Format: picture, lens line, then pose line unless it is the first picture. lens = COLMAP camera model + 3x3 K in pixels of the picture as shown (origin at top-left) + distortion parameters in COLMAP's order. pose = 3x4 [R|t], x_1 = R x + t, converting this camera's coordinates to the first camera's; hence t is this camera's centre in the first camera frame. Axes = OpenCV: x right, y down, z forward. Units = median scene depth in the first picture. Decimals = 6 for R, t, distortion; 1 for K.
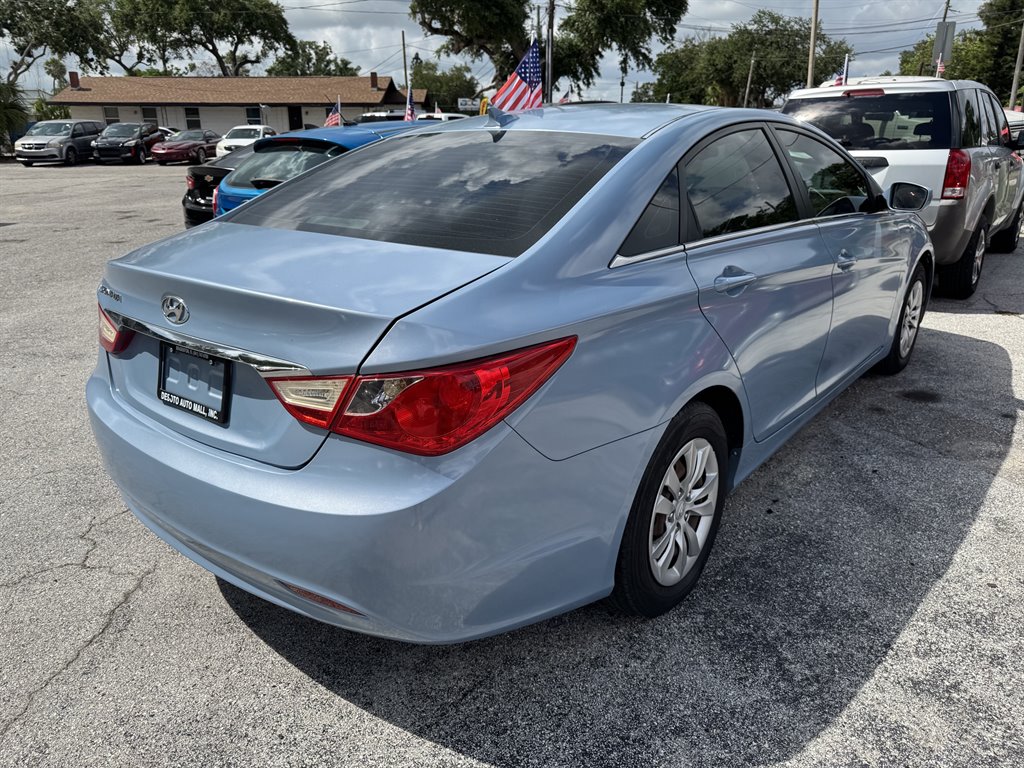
lens RADIAL K [[856.7, 0, 512.0], [0, 856.7, 384.0], [0, 0, 1]] dist [0.010454, 0.001529]
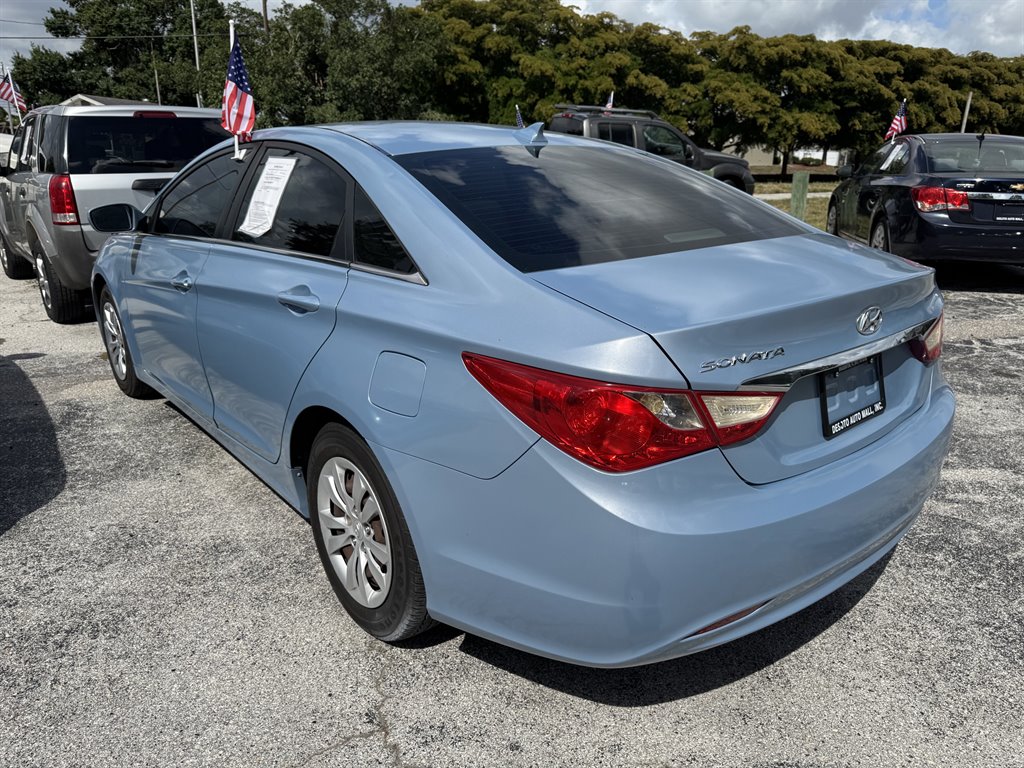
lens RADIAL K [[856.7, 0, 512.0], [0, 856.7, 384.0], [0, 0, 1]] dist [0.010454, 0.001529]
pose [[0.064096, -0.261277, 0.963133, -1.312218], [0.291216, 0.928008, 0.232368, -0.347643], [-0.954508, 0.265586, 0.135570, 1.209045]]
